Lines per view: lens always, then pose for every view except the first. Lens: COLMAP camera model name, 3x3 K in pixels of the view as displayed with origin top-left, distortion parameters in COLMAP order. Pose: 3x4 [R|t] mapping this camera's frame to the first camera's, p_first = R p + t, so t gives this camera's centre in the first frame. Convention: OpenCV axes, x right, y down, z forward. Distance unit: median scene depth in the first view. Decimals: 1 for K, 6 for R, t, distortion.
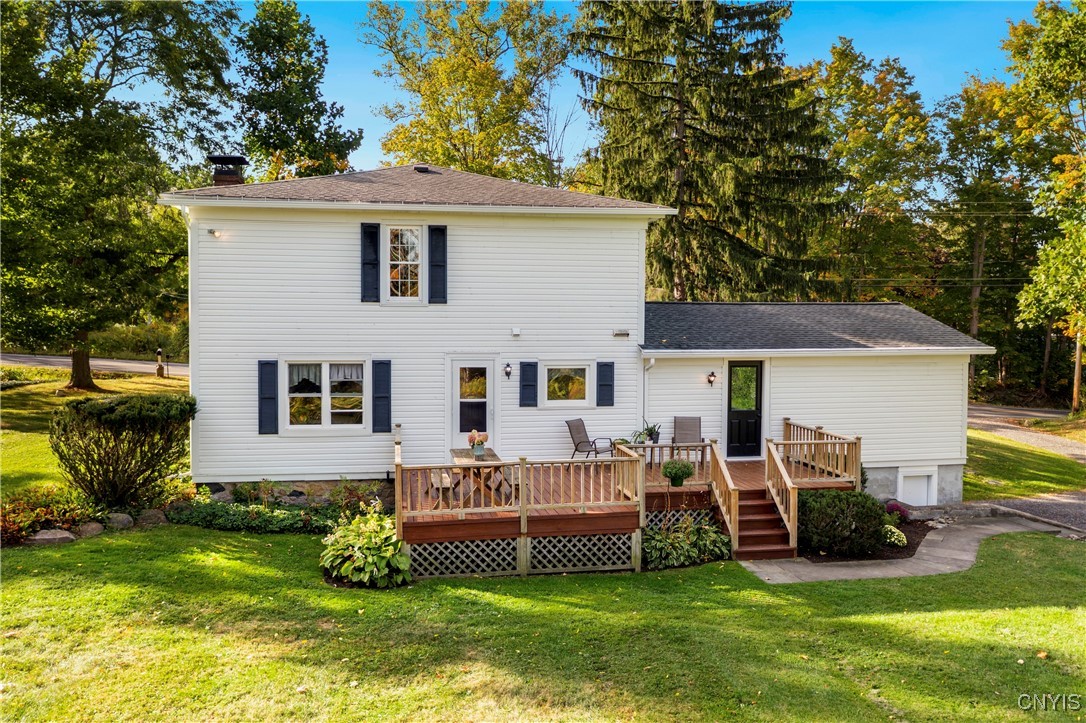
lens RADIAL K [[890.9, 0, 543.0], [0, 890.9, 361.5], [0, 0, 1]] dist [-0.034431, 0.125293]
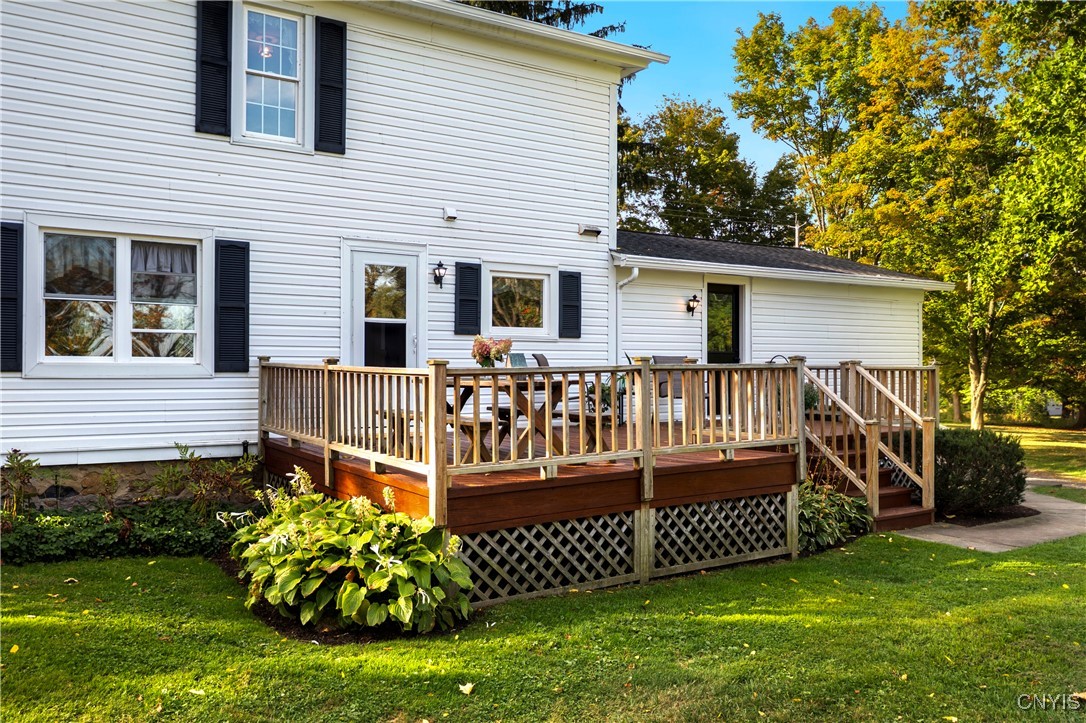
lens RADIAL K [[890.9, 0, 543.0], [0, 890.9, 361.5], [0, 0, 1]] dist [-0.034431, 0.125293]
pose [[0.912697, 0.000664, 0.408637, -0.233993], [0.022674, 0.998376, -0.052266, 0.108230], [-0.408008, 0.056968, 0.911199, 0.425105]]
